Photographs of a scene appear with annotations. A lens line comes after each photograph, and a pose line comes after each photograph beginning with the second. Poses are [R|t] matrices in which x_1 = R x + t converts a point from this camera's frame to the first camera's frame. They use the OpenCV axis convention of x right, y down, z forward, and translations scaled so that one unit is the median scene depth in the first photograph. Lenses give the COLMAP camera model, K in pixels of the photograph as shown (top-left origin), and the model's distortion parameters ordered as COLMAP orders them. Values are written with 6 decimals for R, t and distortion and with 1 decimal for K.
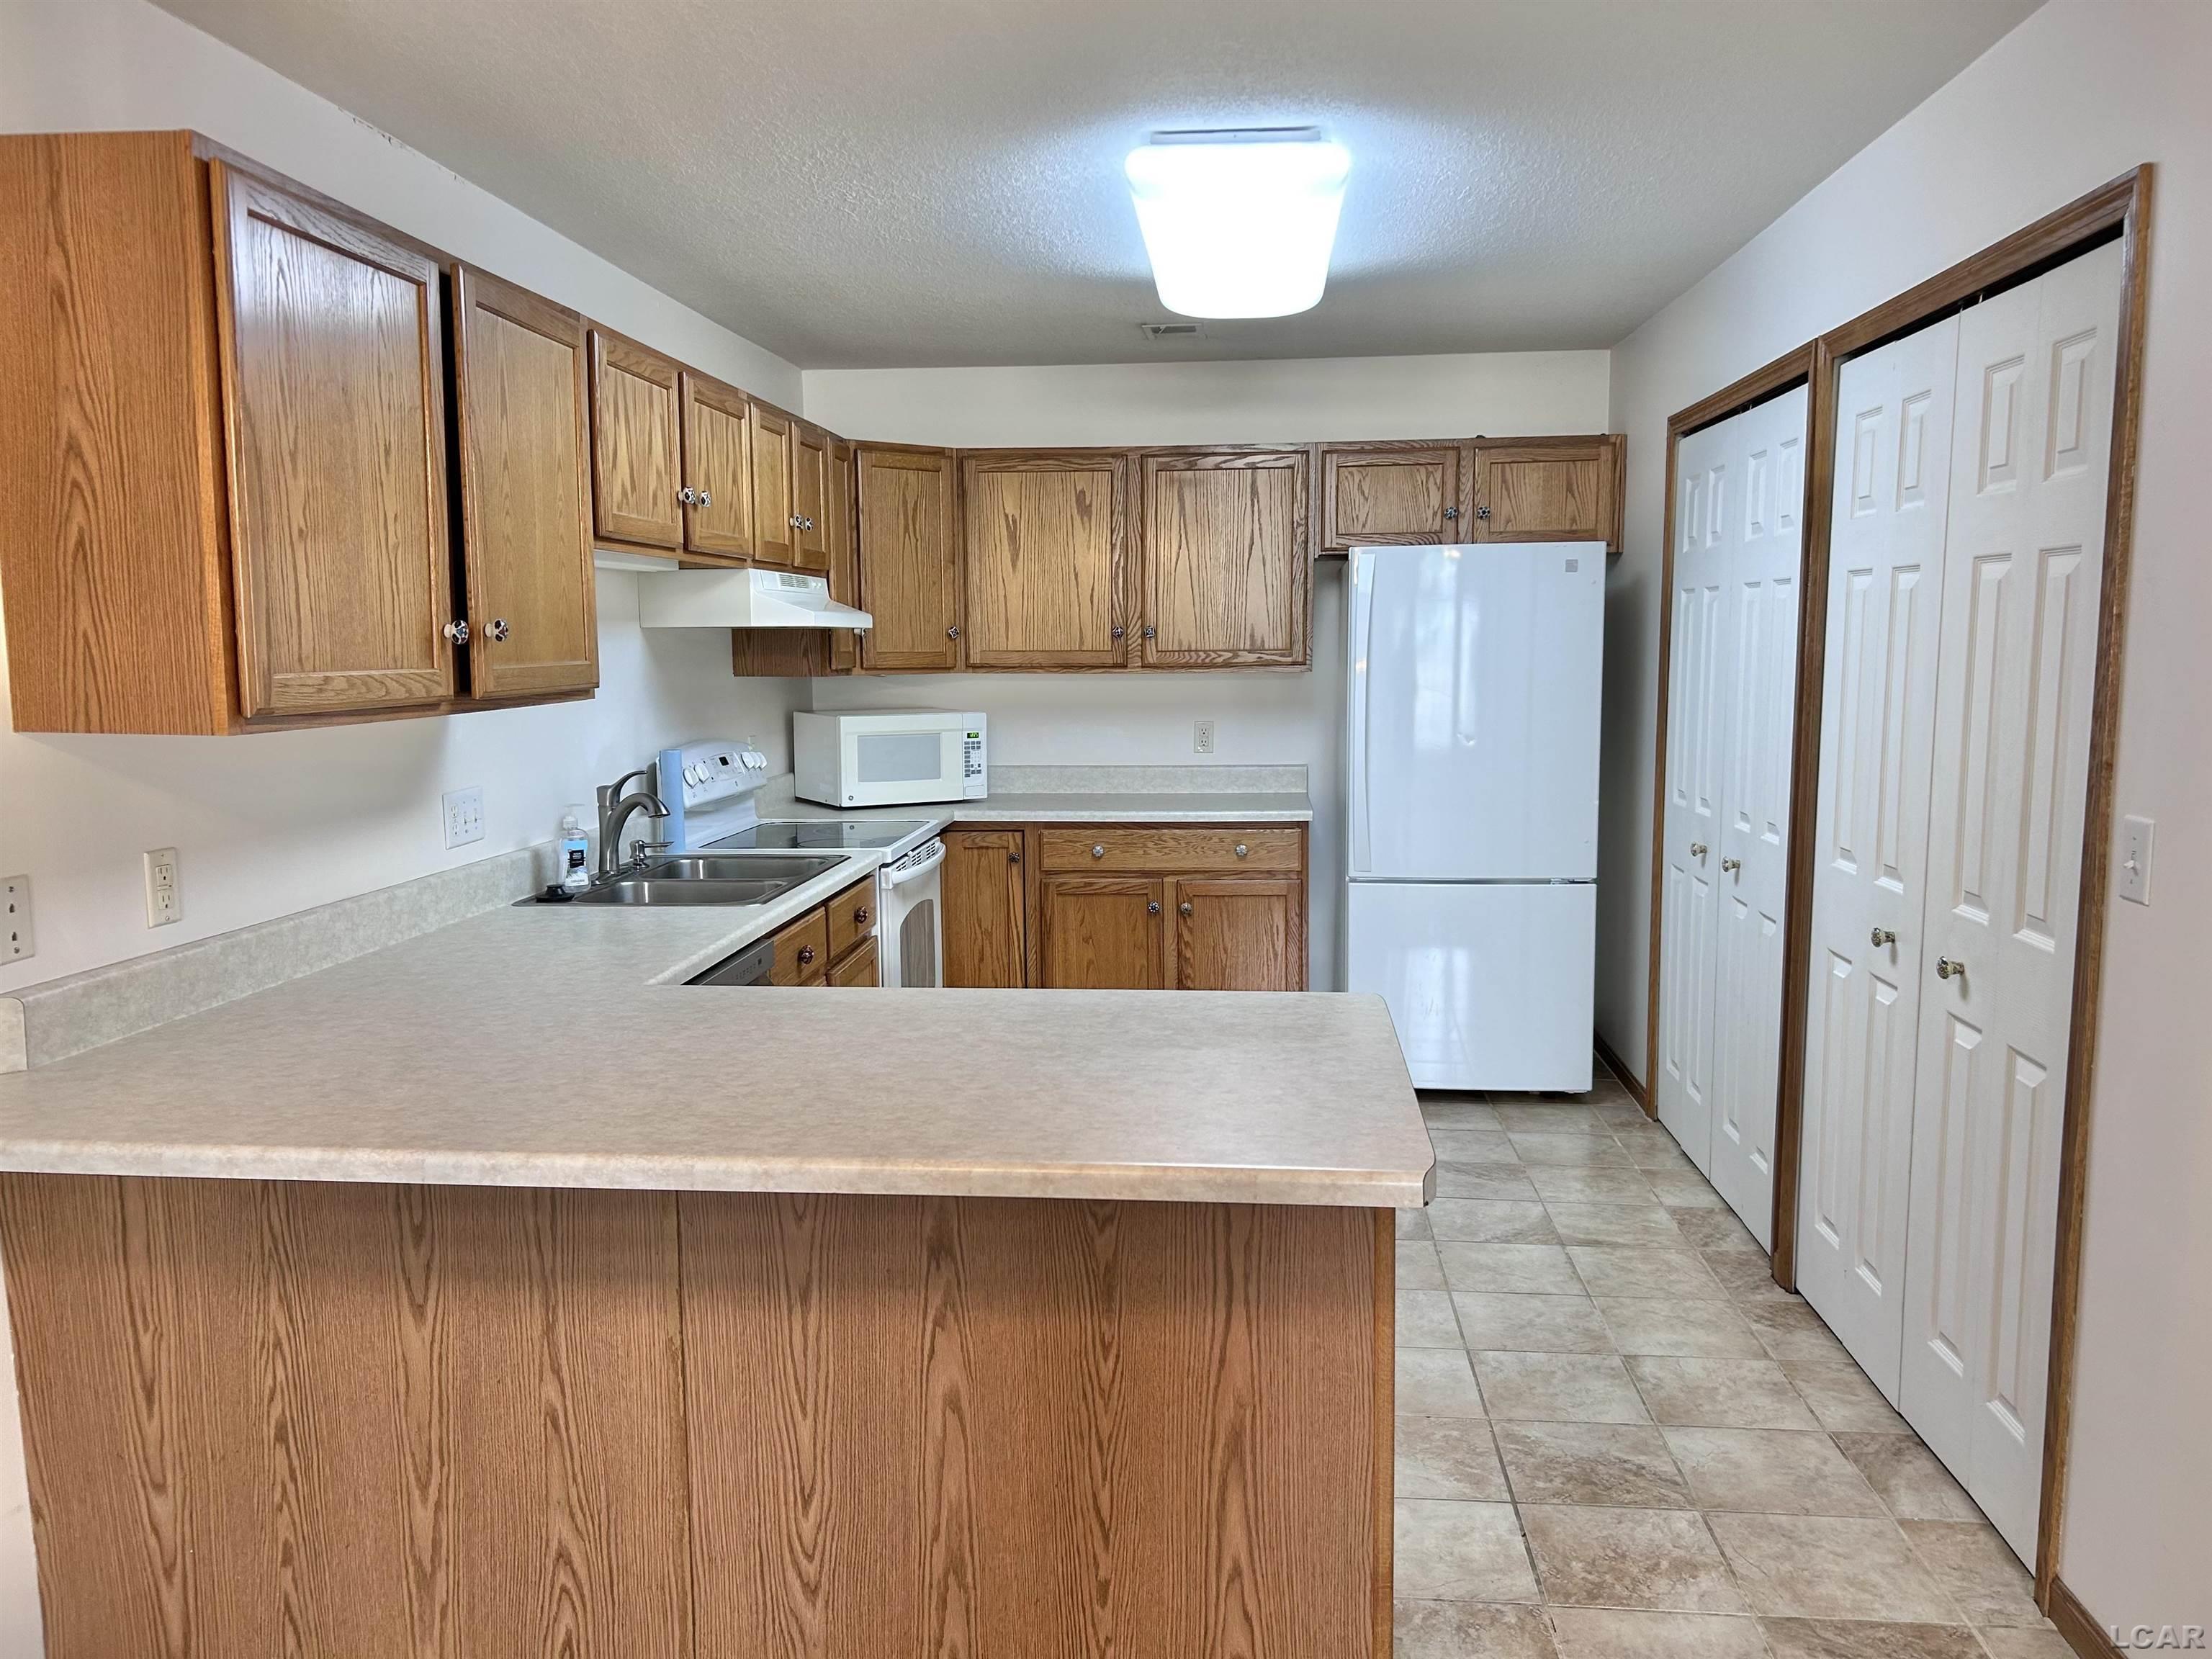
lens RADIAL K [[1657.3, 0, 1105.3], [0, 1657.3, 828.8], [0, 0, 1]] dist [0.014549, 0.001645]
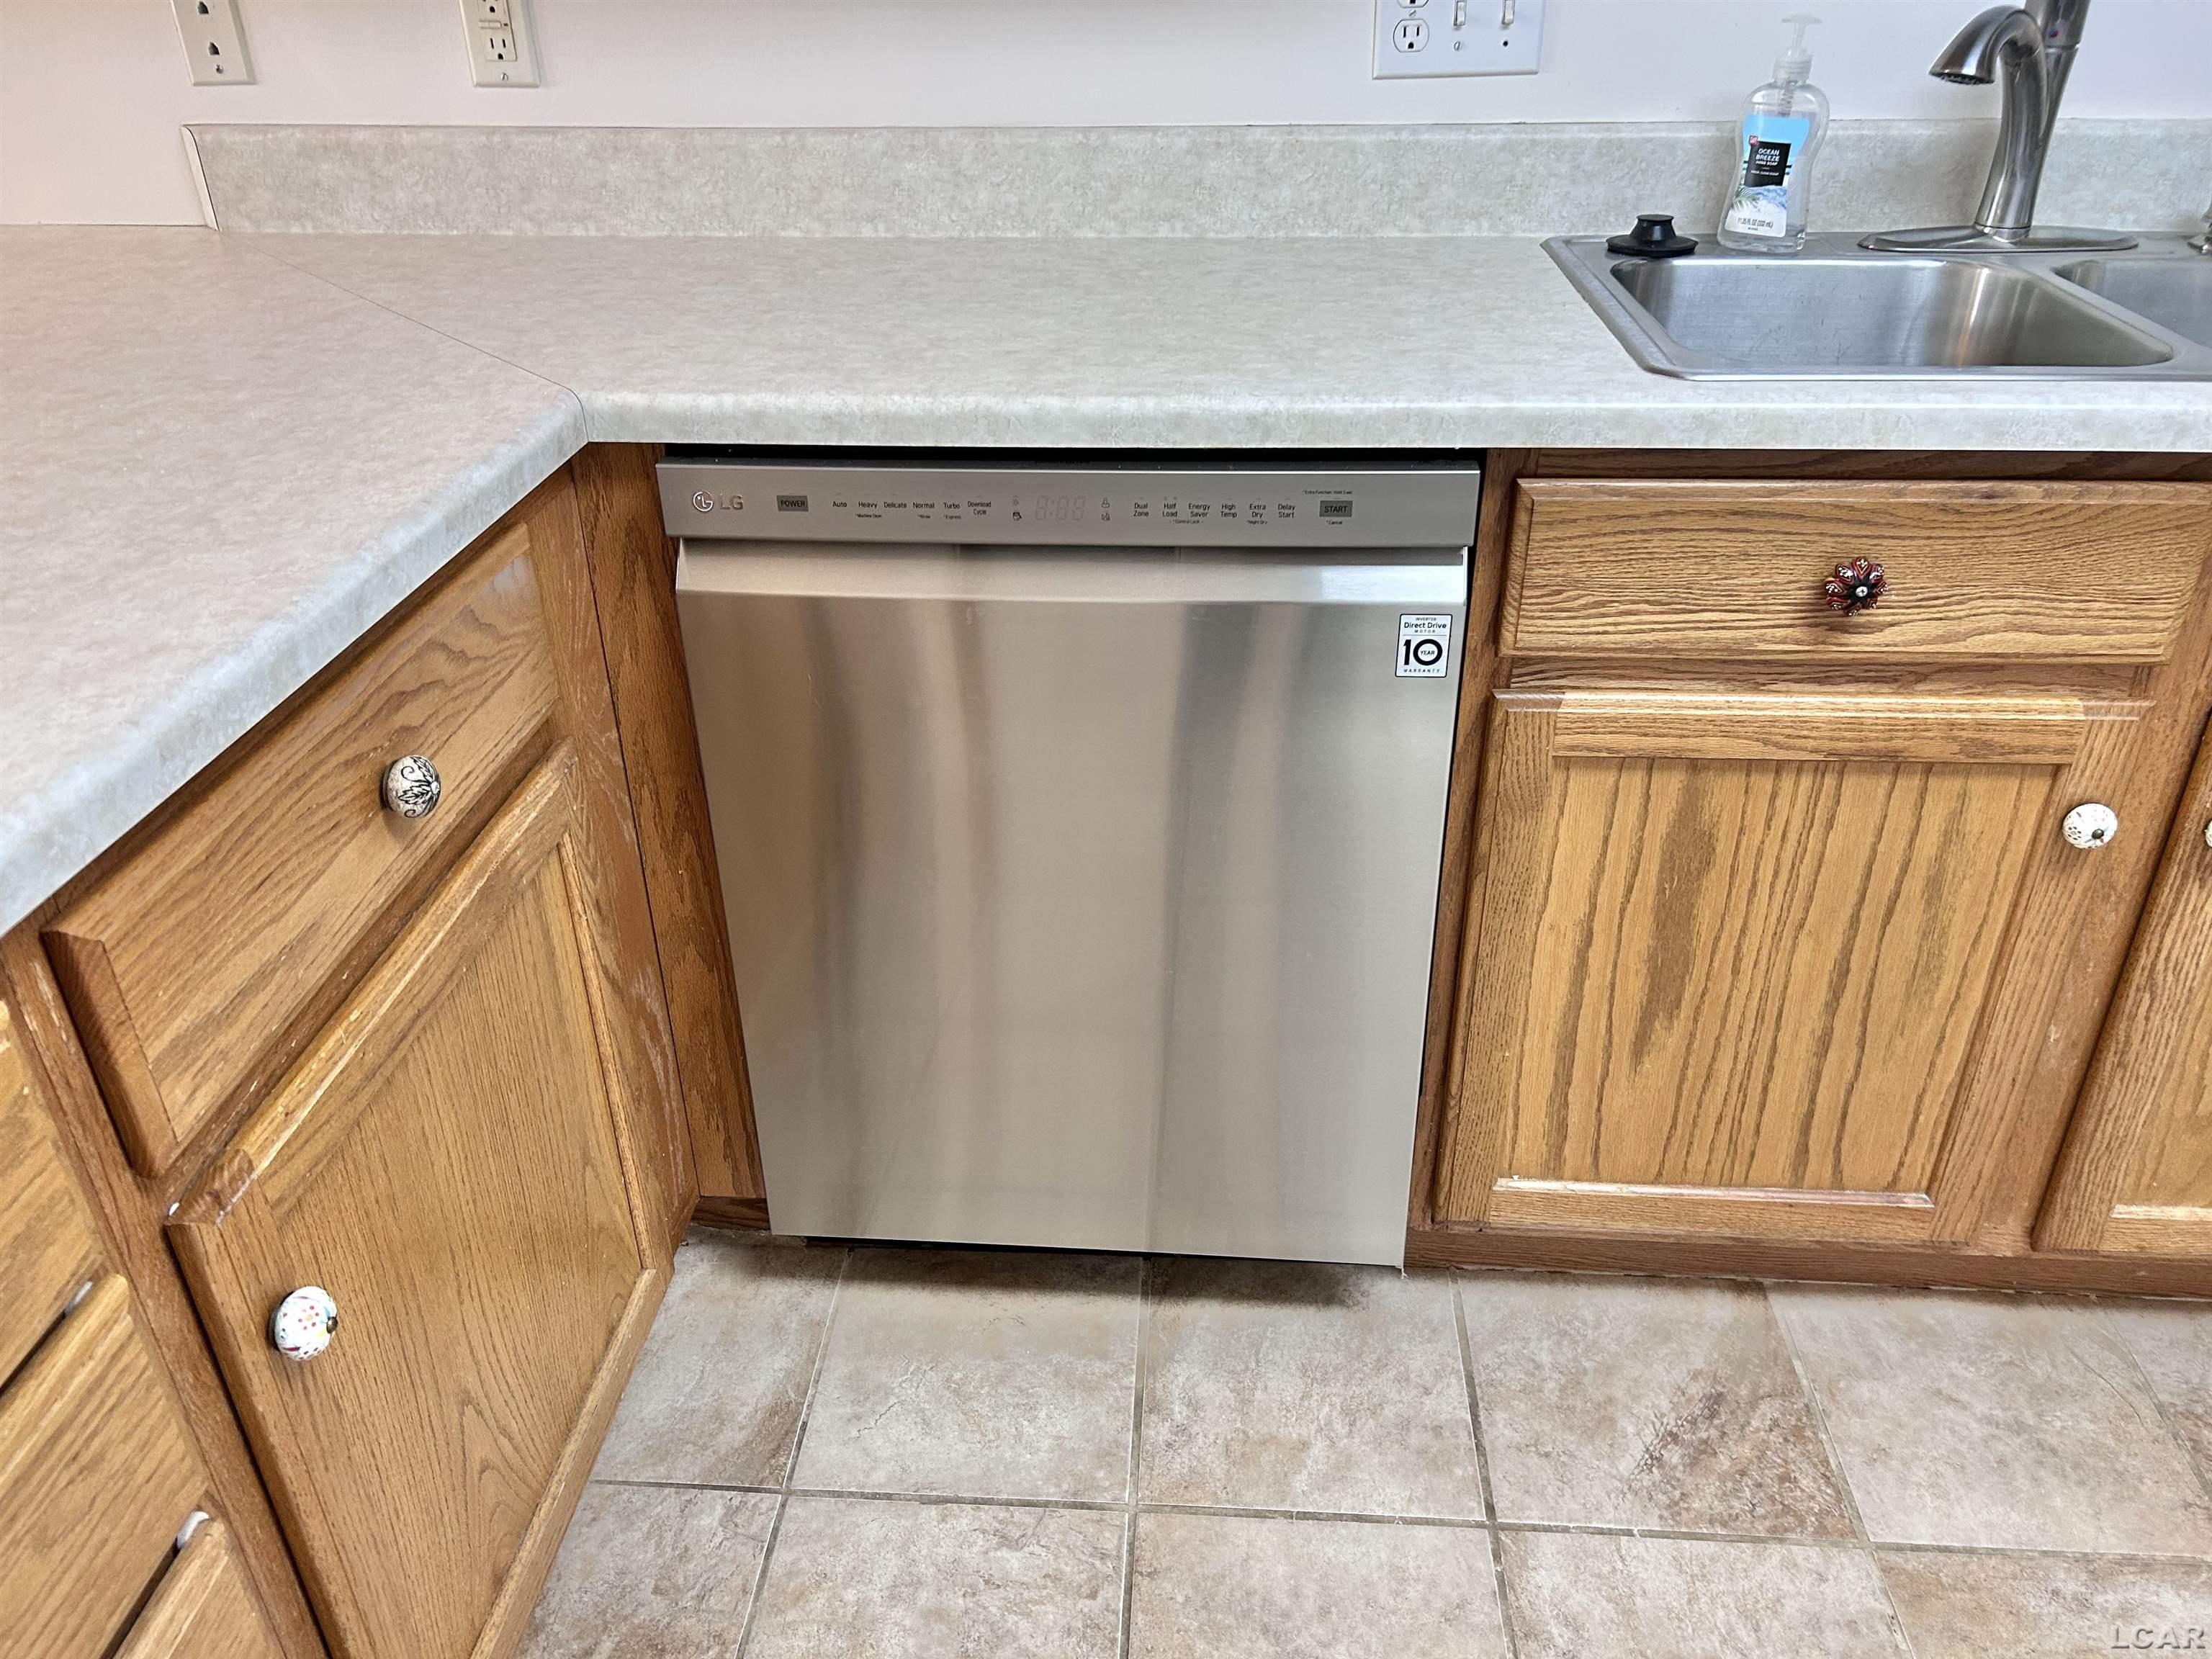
lens RADIAL K [[1657.3, 0, 1105.8], [0, 1657.3, 828.3], [0, 0, 1]] dist [0.014549, 0.001645]
pose [[0.013693, 0.631854, -0.774967, 0.140239], [-0.085746, 0.772926, 0.628675, -0.145518], [0.996223, 0.057842, 0.064762, 1.147655]]
